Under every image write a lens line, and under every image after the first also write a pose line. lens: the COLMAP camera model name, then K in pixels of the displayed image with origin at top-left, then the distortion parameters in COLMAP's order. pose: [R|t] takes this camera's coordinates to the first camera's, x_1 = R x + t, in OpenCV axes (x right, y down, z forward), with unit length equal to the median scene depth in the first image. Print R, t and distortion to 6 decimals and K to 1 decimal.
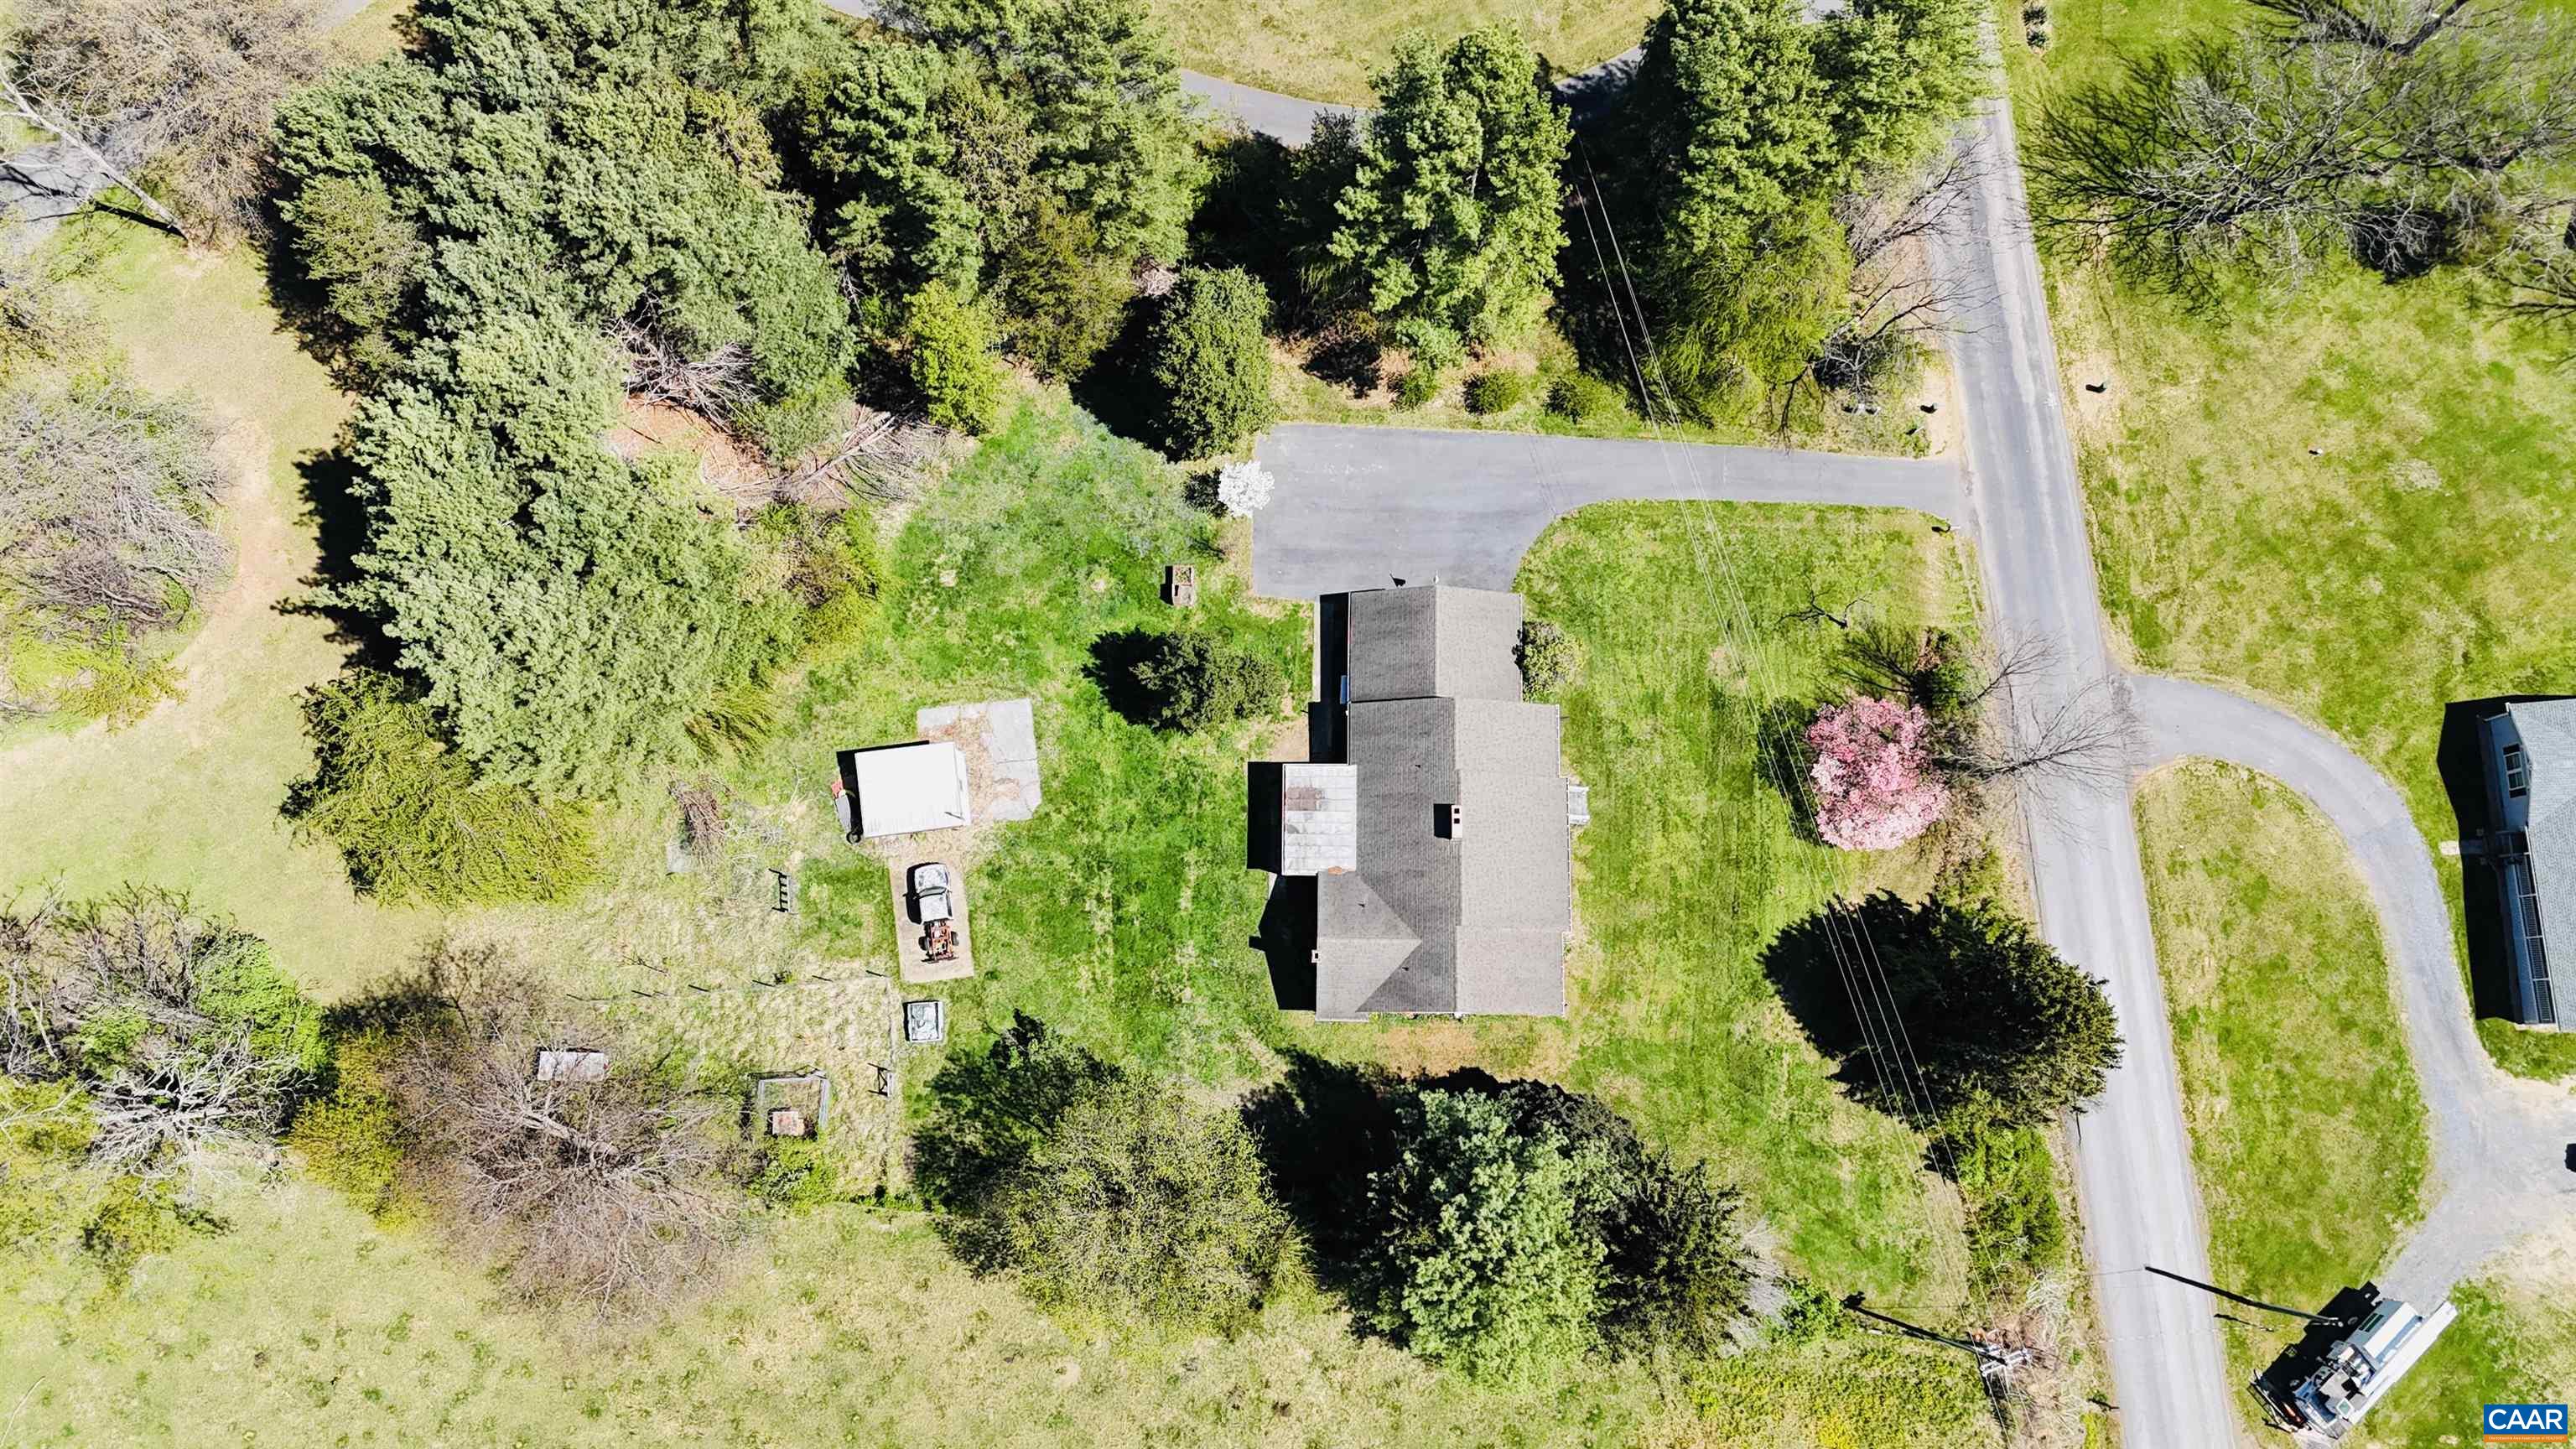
lens RADIAL K [[1898.4, 0, 1298.5], [0, 1898.4, 722.6], [0, 0, 1]] dist [0.079966, -0.081927]
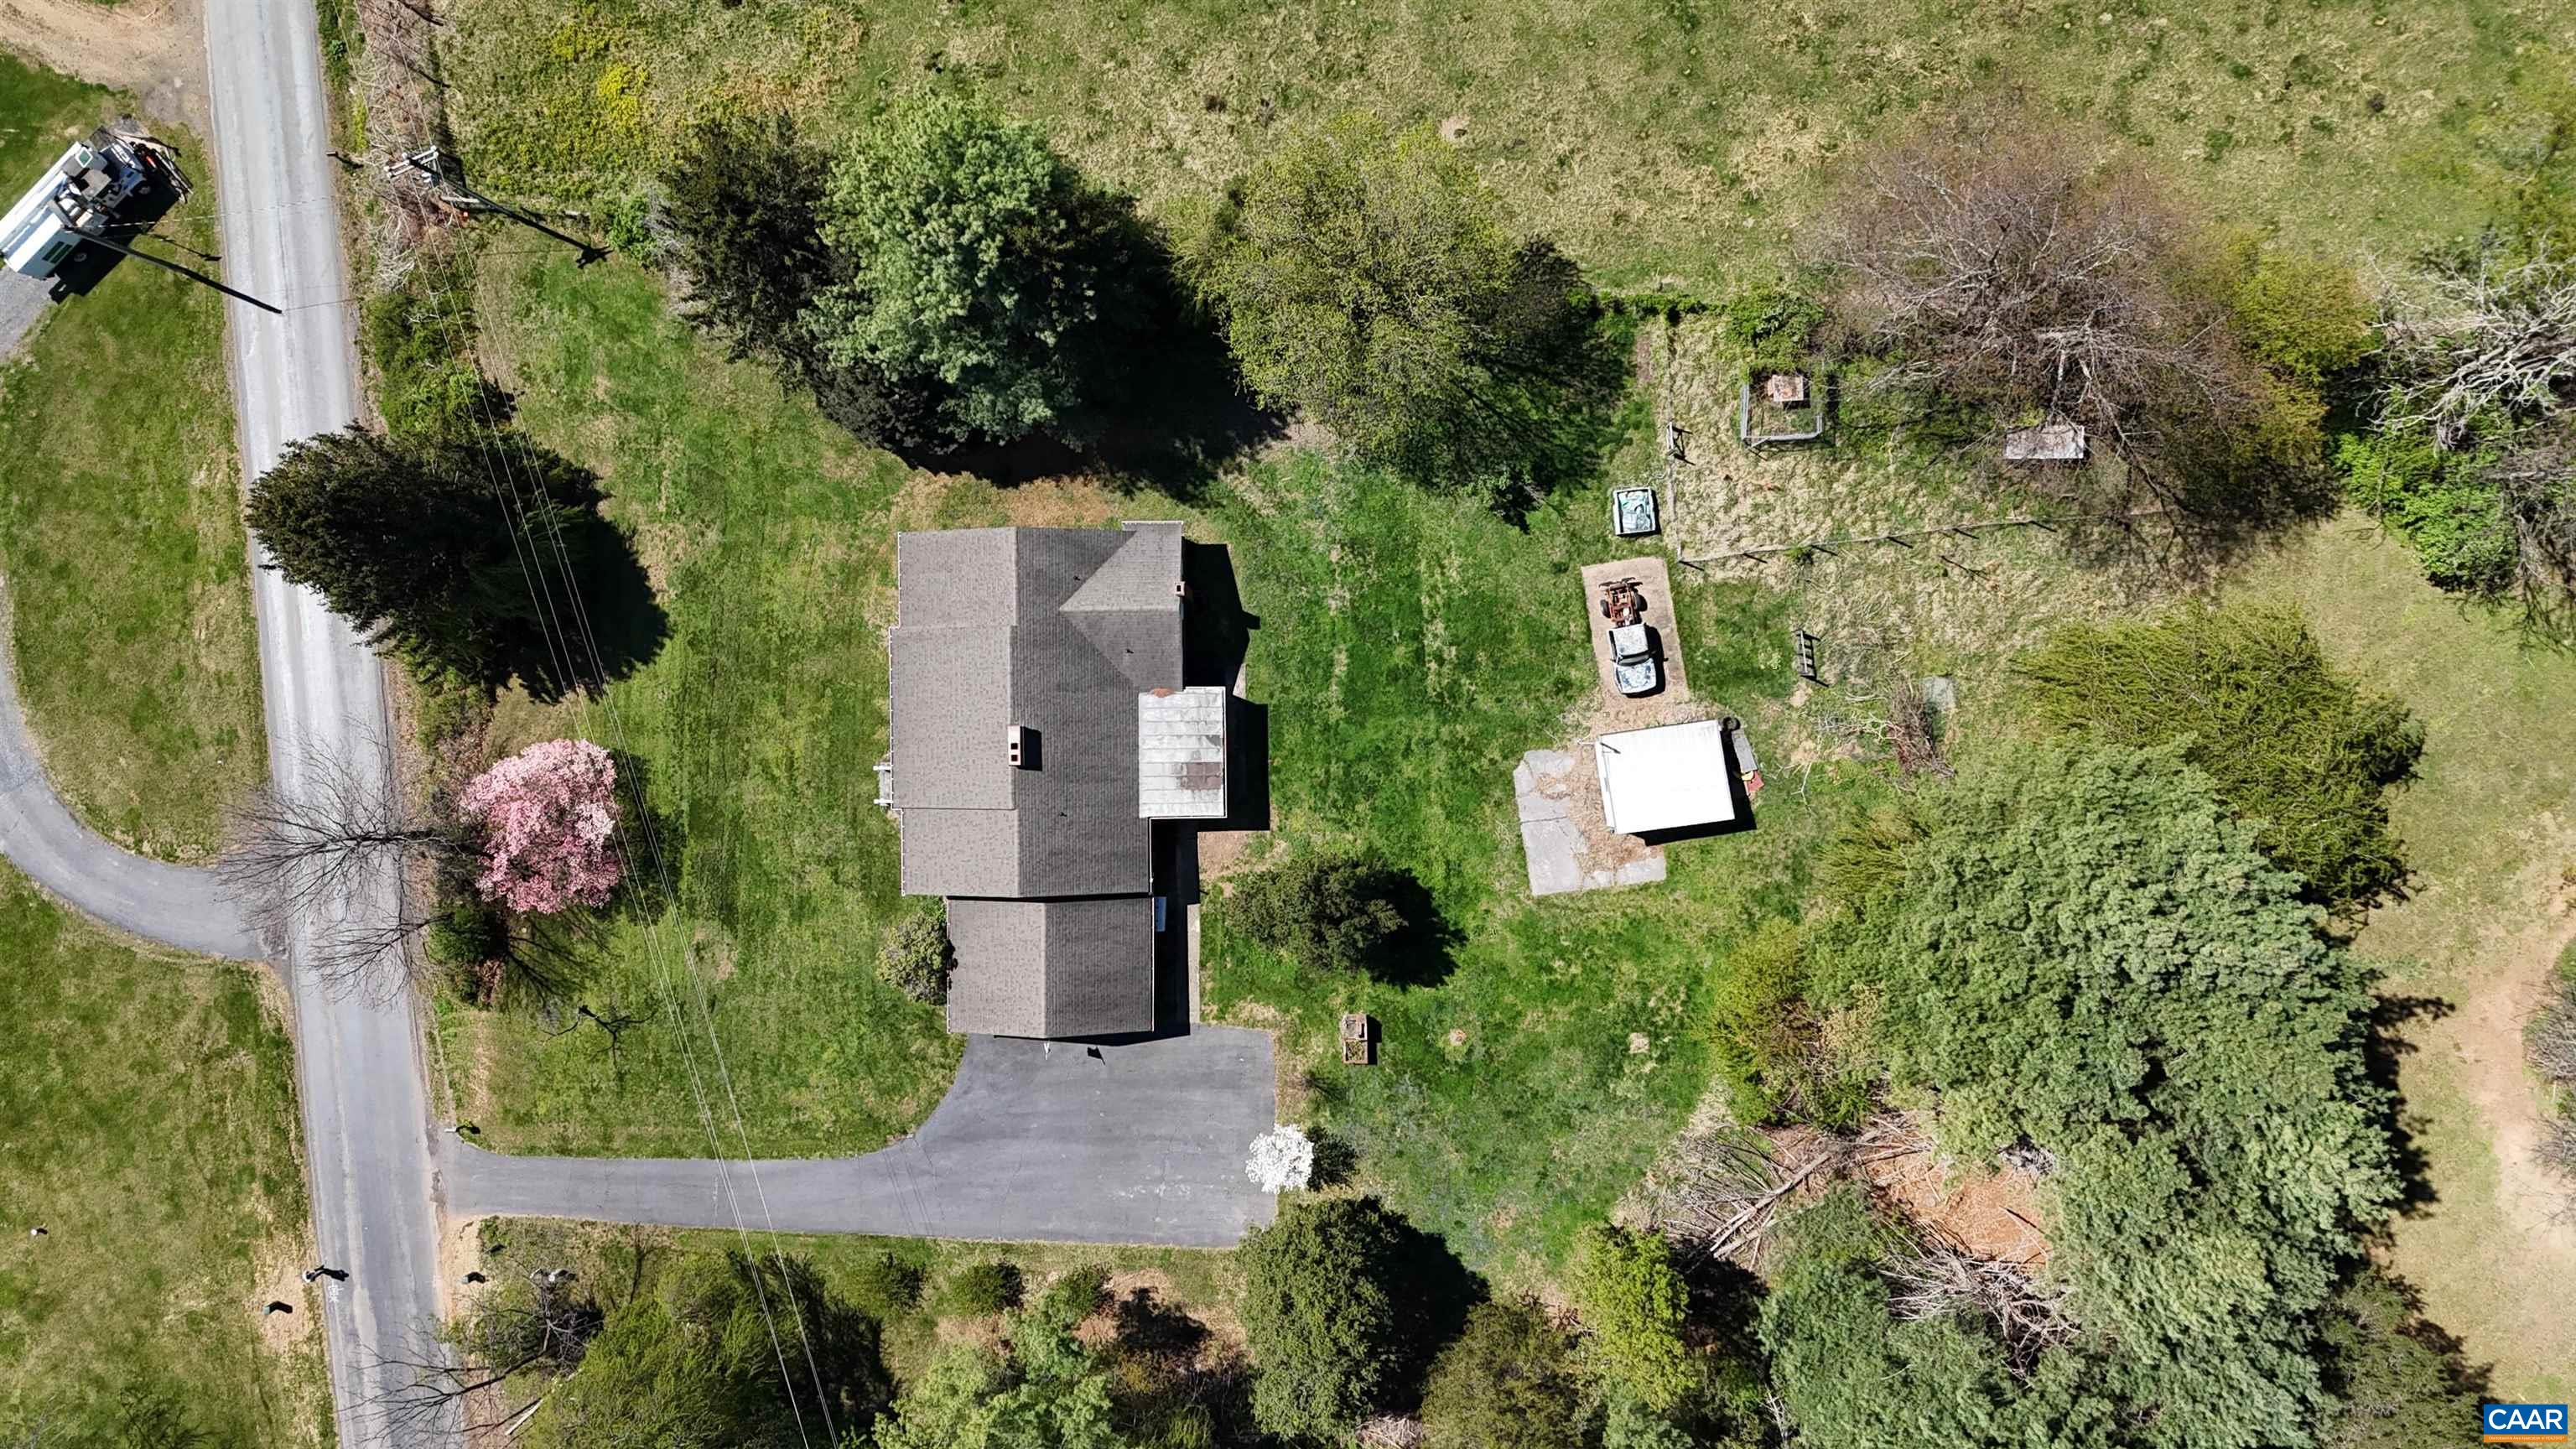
lens RADIAL K [[1898.4, 0, 1291.0], [0, 1898.4, 719.6], [0, 0, 1]] dist [0.079966, -0.081927]
pose [[-0.998864, 0.020389, 0.043060, -0.074042], [-0.012254, -0.983344, 0.181340, -0.088038], [0.046040, 0.180607, 0.982477, 0.159649]]
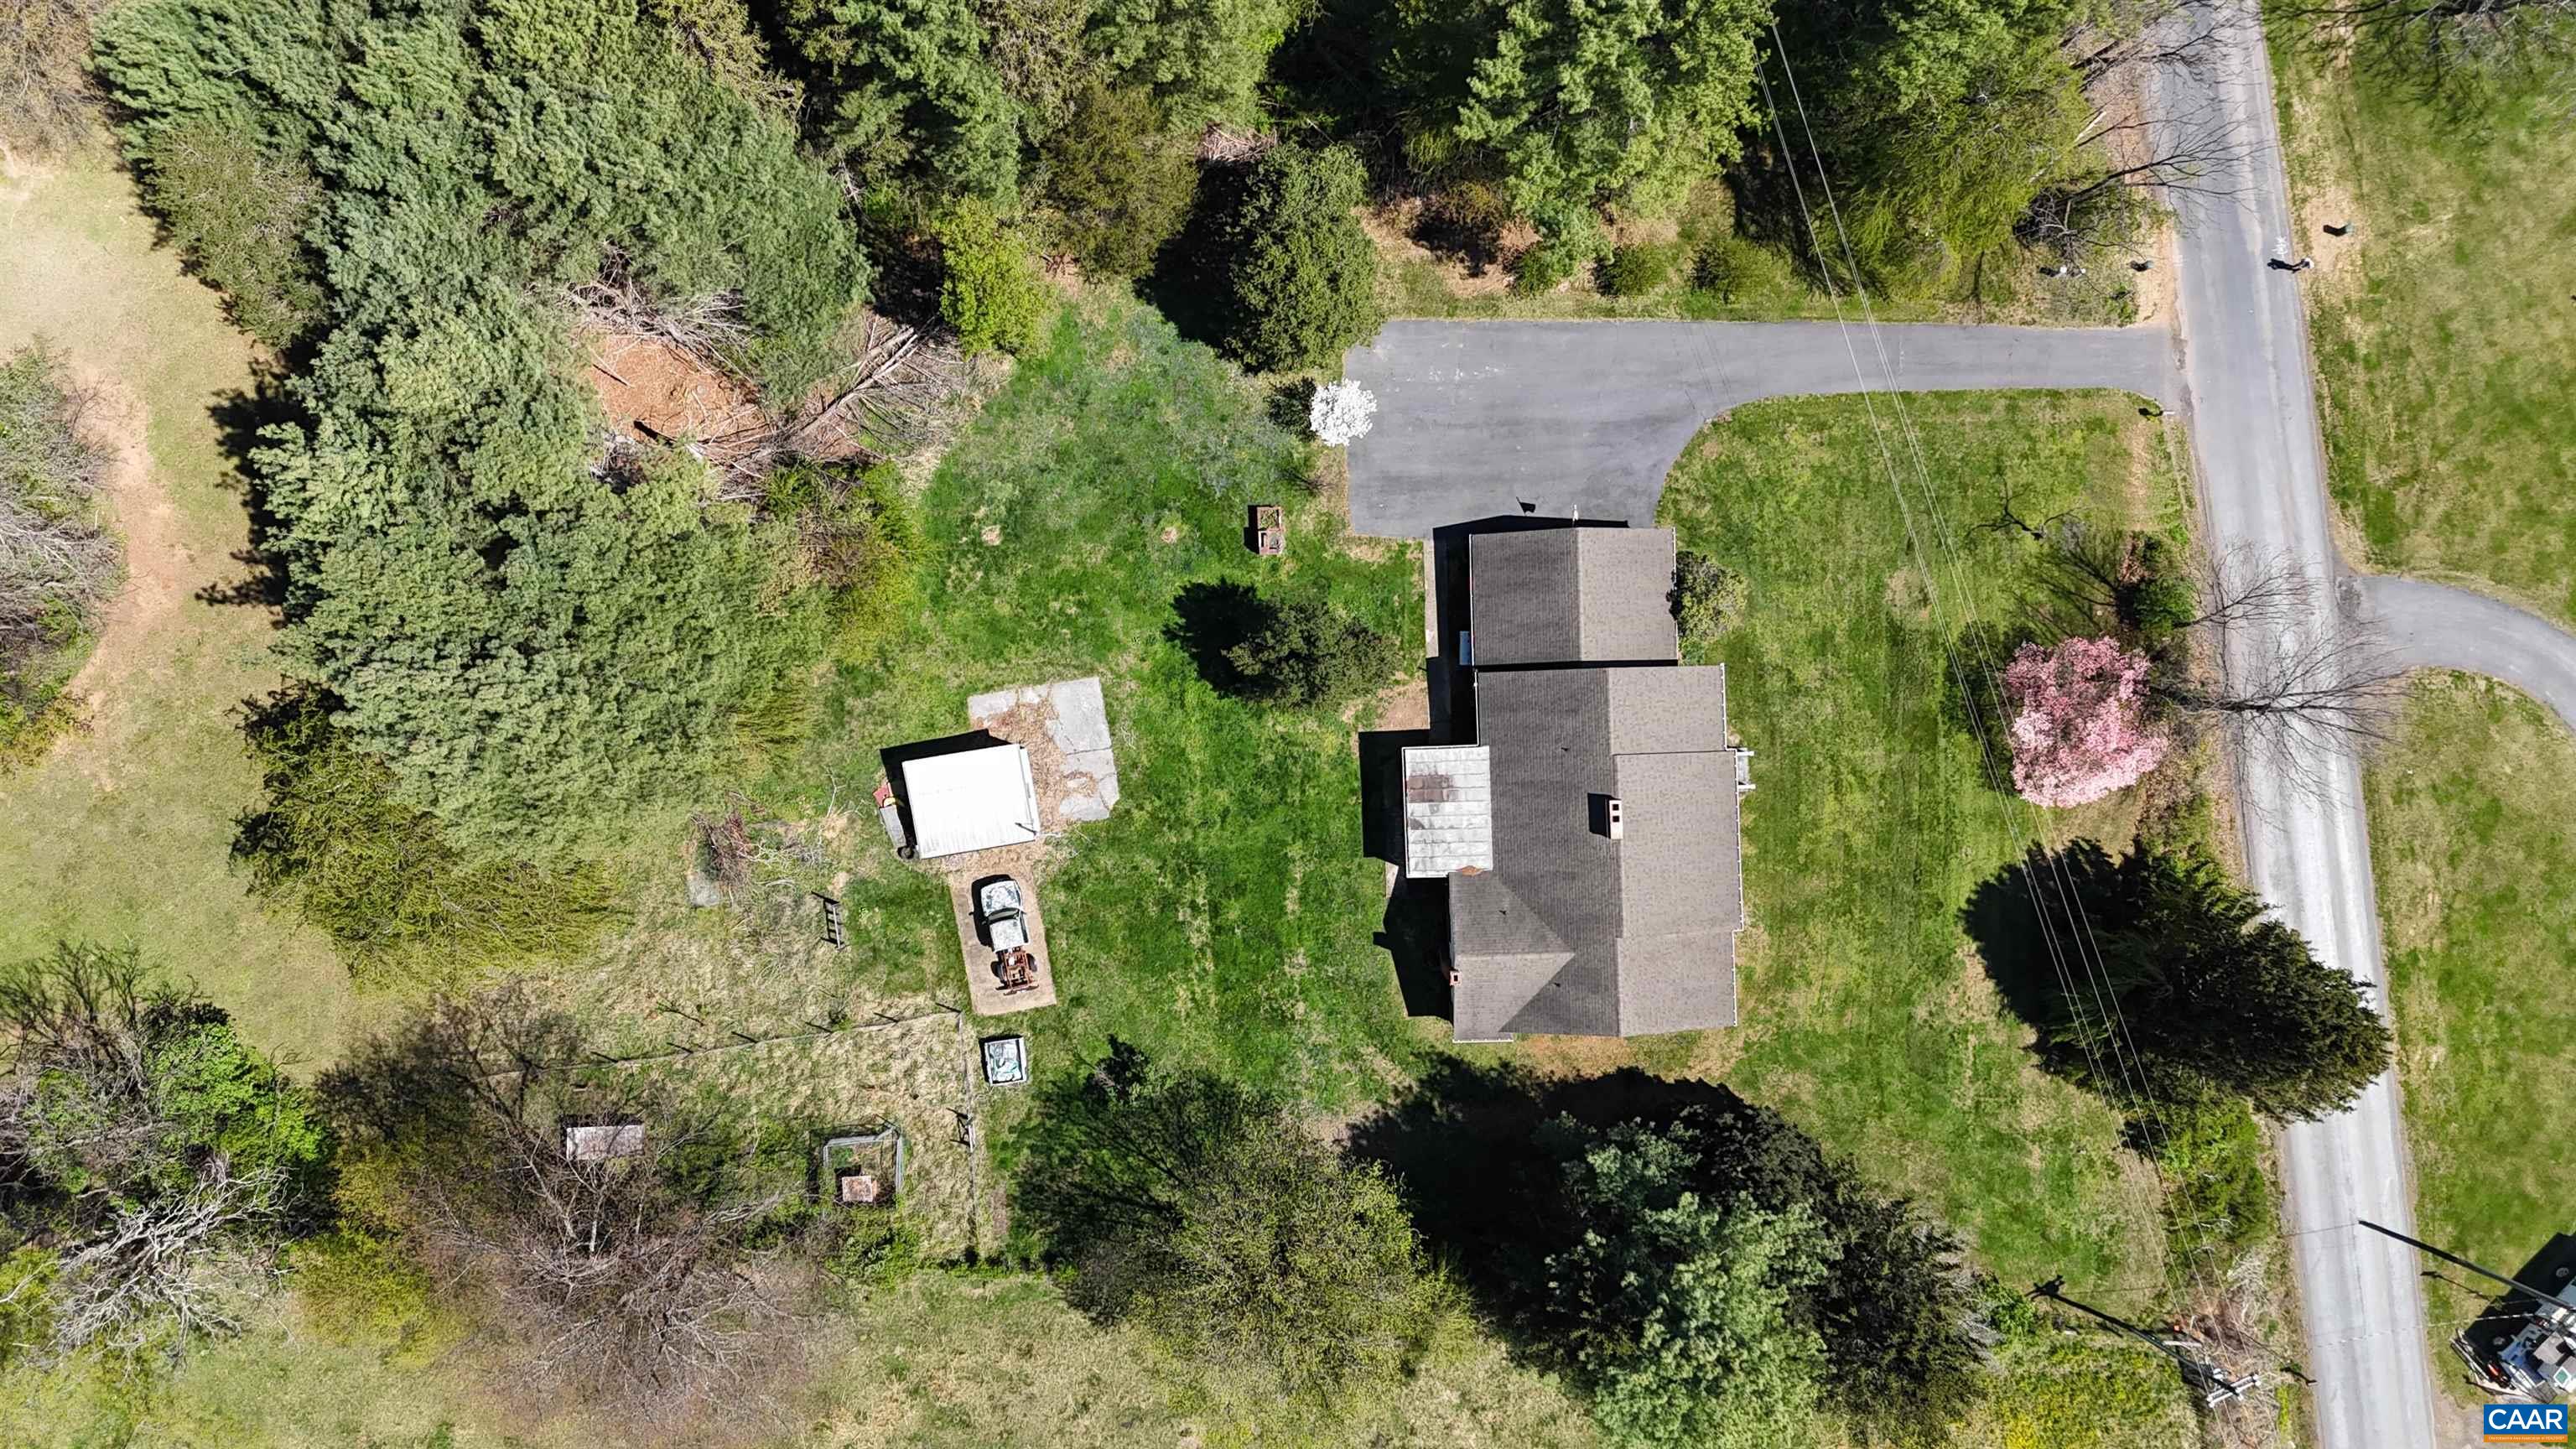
lens RADIAL K [[1898.4, 0, 1297.7], [0, 1898.4, 720.0], [0, 0, 1]] dist [0.079966, -0.081927]
pose [[0.998697, -0.041806, 0.029269, -0.079628], [0.035986, 0.983559, 0.176965, -0.142494], [-0.036186, -0.175681, 0.983782, 0.161540]]
